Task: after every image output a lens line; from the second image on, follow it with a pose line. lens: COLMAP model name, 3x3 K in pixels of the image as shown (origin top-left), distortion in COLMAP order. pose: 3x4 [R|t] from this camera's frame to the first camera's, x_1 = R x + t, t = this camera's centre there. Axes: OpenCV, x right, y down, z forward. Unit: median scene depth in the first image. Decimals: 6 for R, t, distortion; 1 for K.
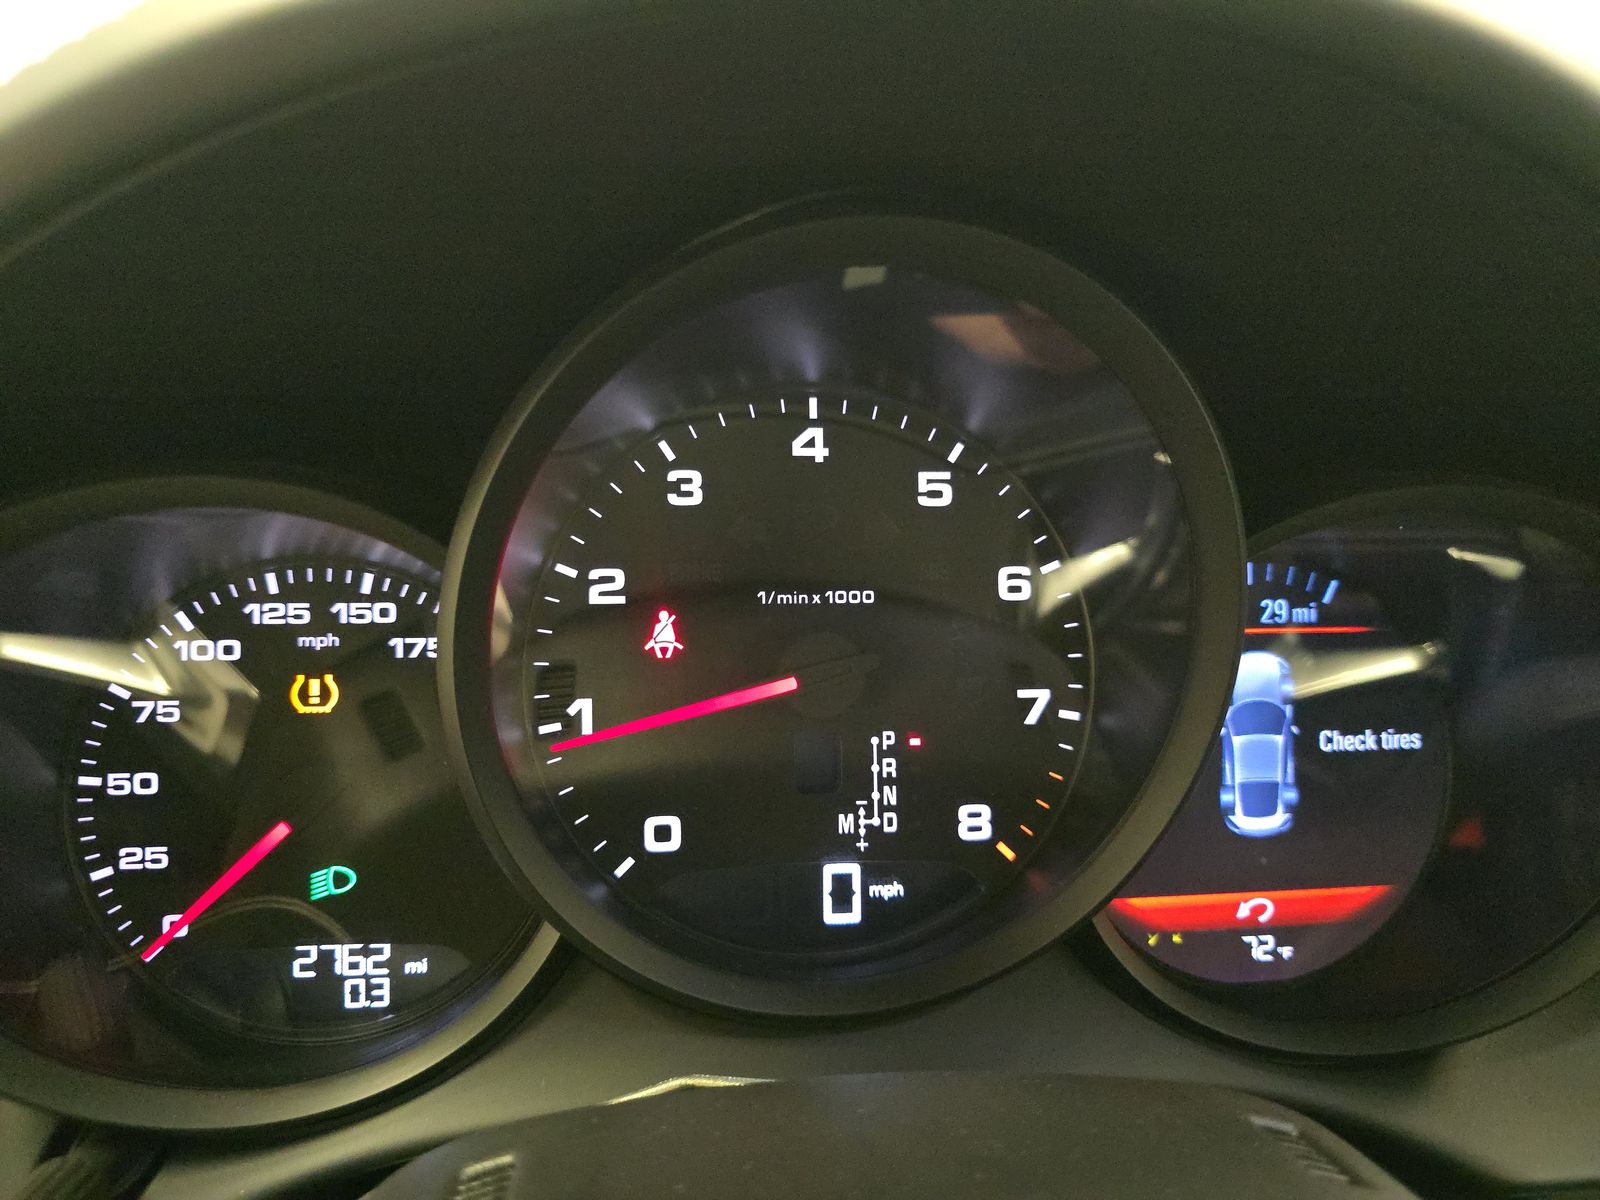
lens RADIAL K [[1083.5, 0, 796.8], [0, 1083.5, 605.0], [0, 0, 1]] dist [0.000657, -0.003419]
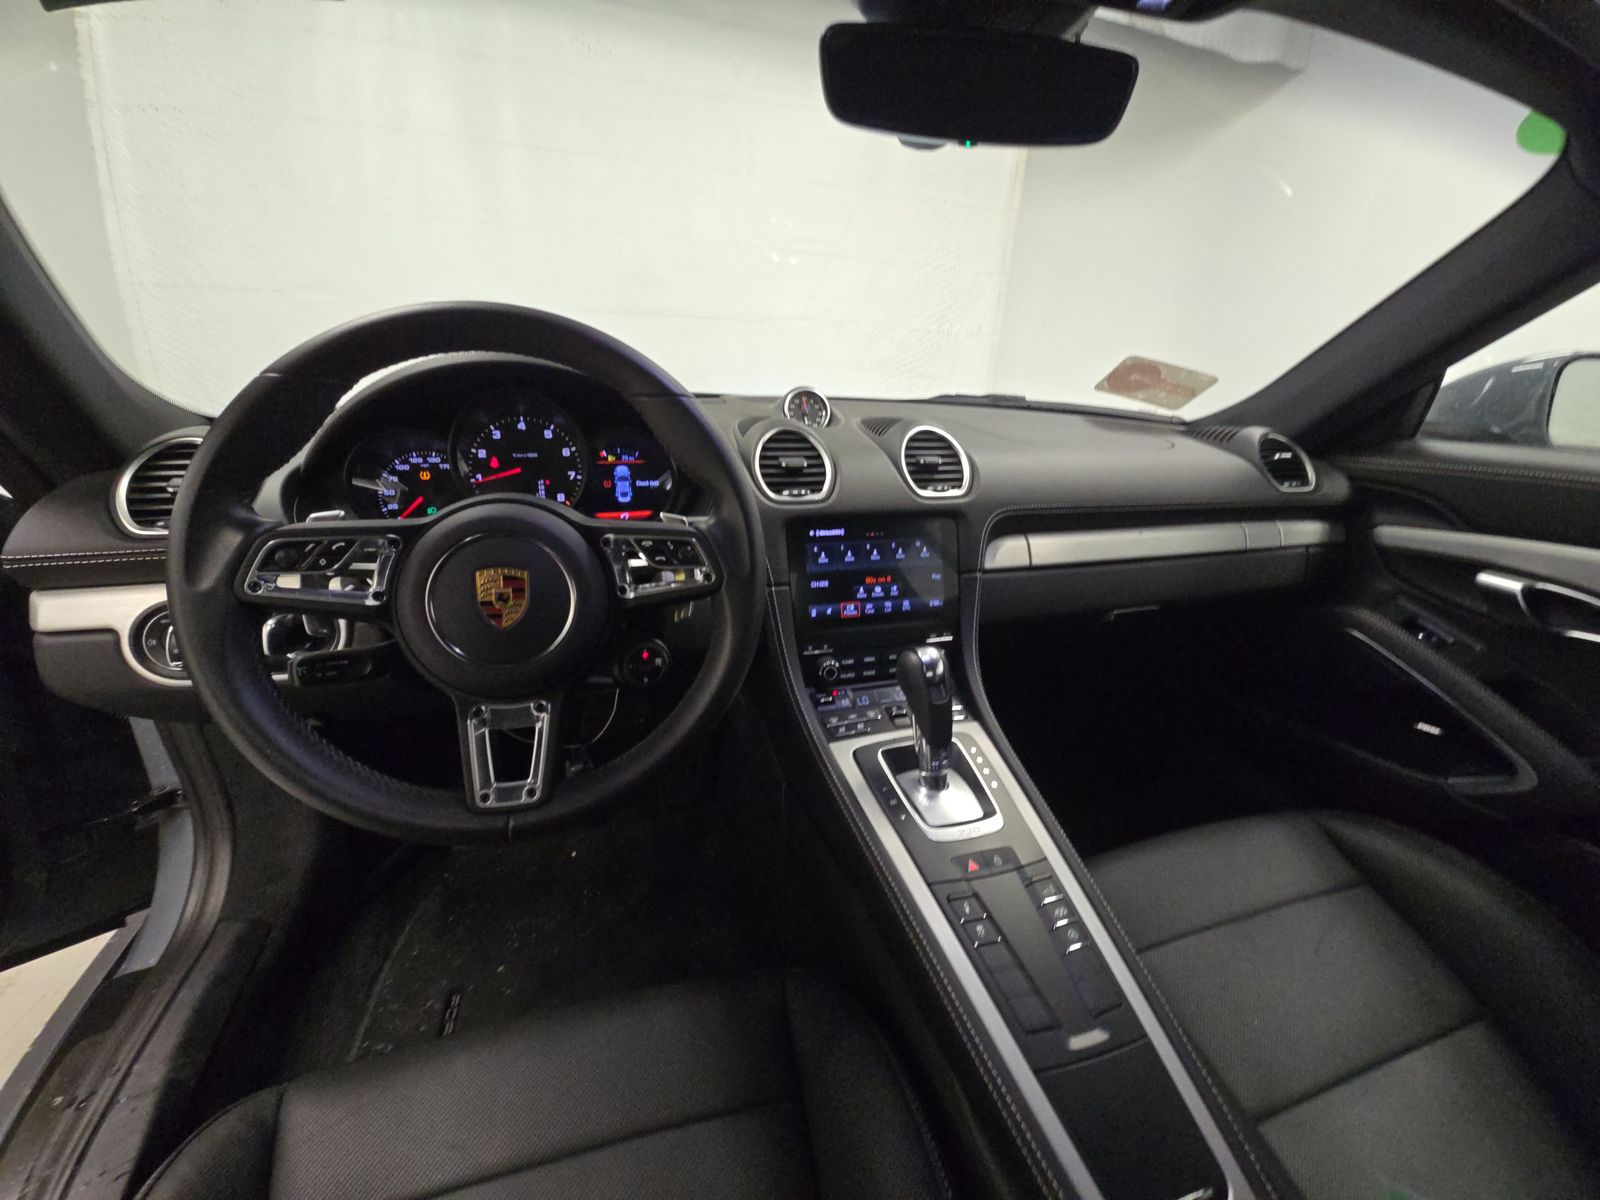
lens RADIAL K [[653.6, 0, 808.3], [0, 653.6, 595.2], [0, 0, 1]] dist [-0.000103, -0.002602]
pose [[0.983105, -0.066201, 0.170649, 0.799783], [0.055878, 0.996345, 0.064609, 0.553809], [-0.174303, -0.053982, 0.983211, -2.454519]]
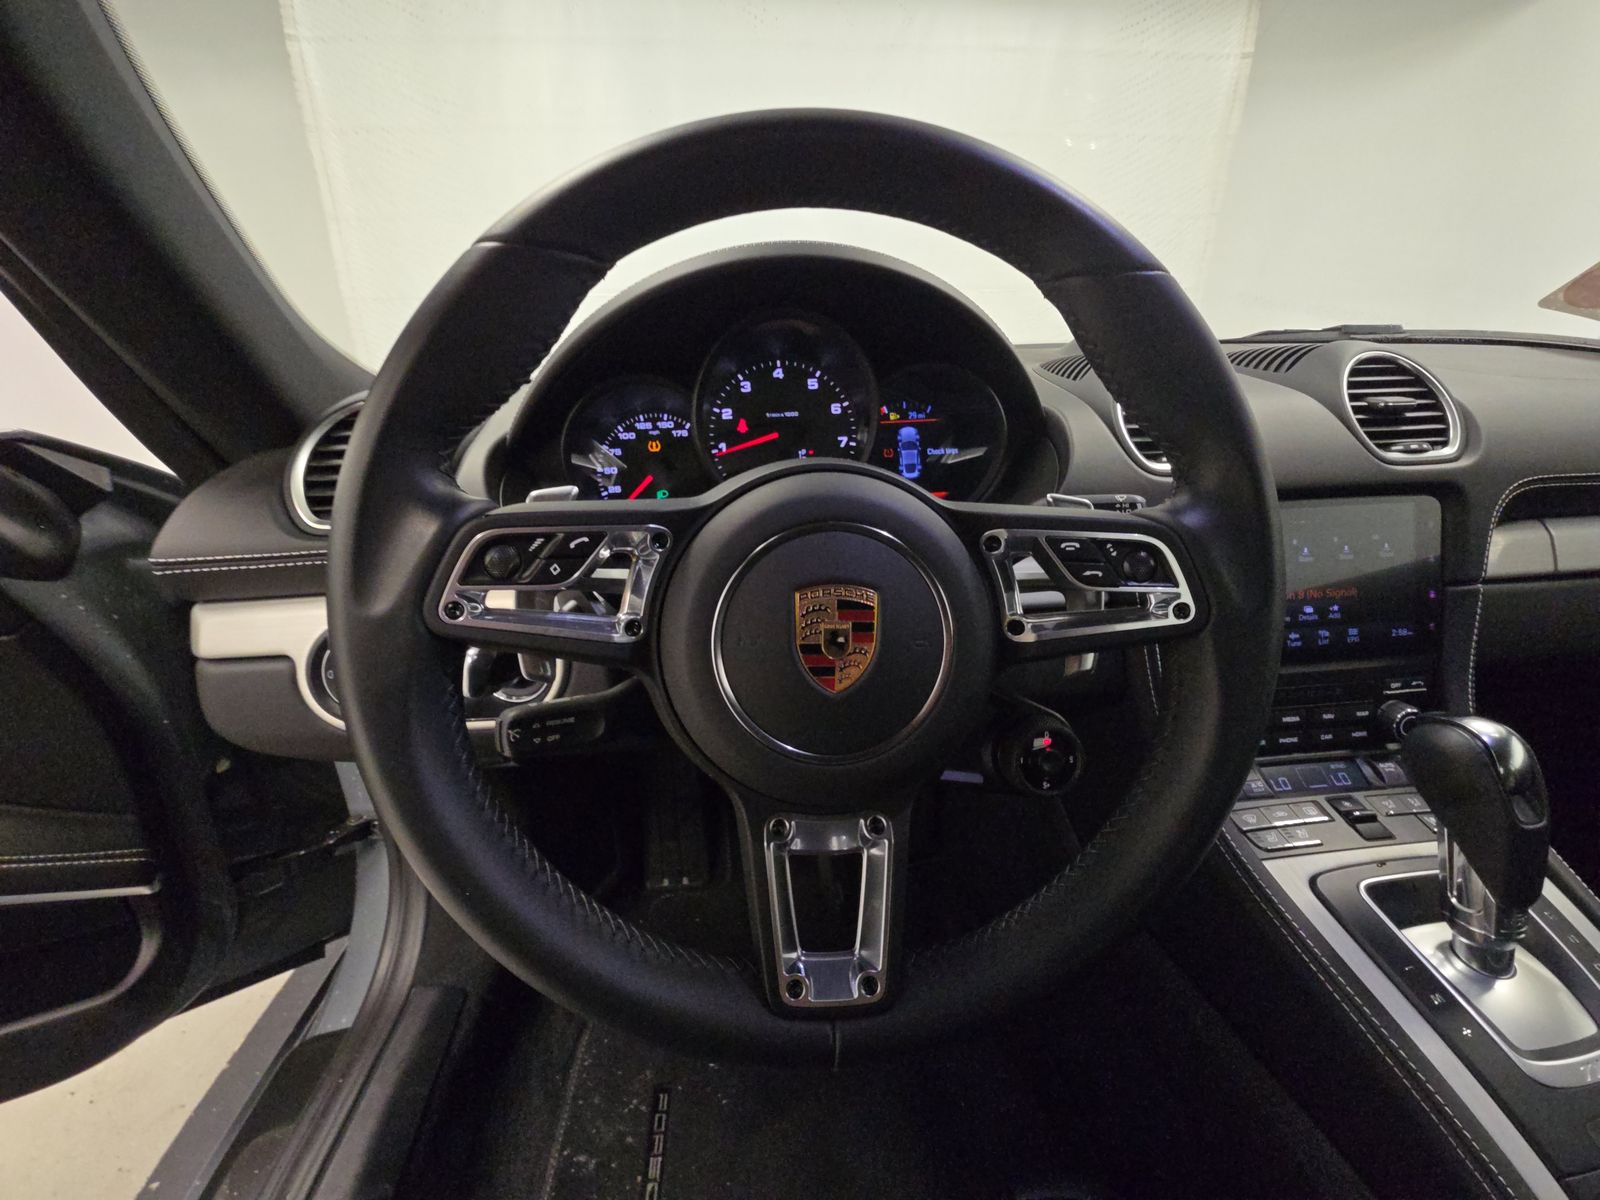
lens RADIAL K [[653.6, 0, 798.3], [0, 653.6, 597.7], [0, 0, 1]] dist [-0.000103, -0.002602]
pose [[0.997659, -0.053659, -0.042396, 0.138096], [0.056268, 0.996430, 0.062935, 0.494812], [0.038868, -0.065173, 0.997117, -1.325856]]
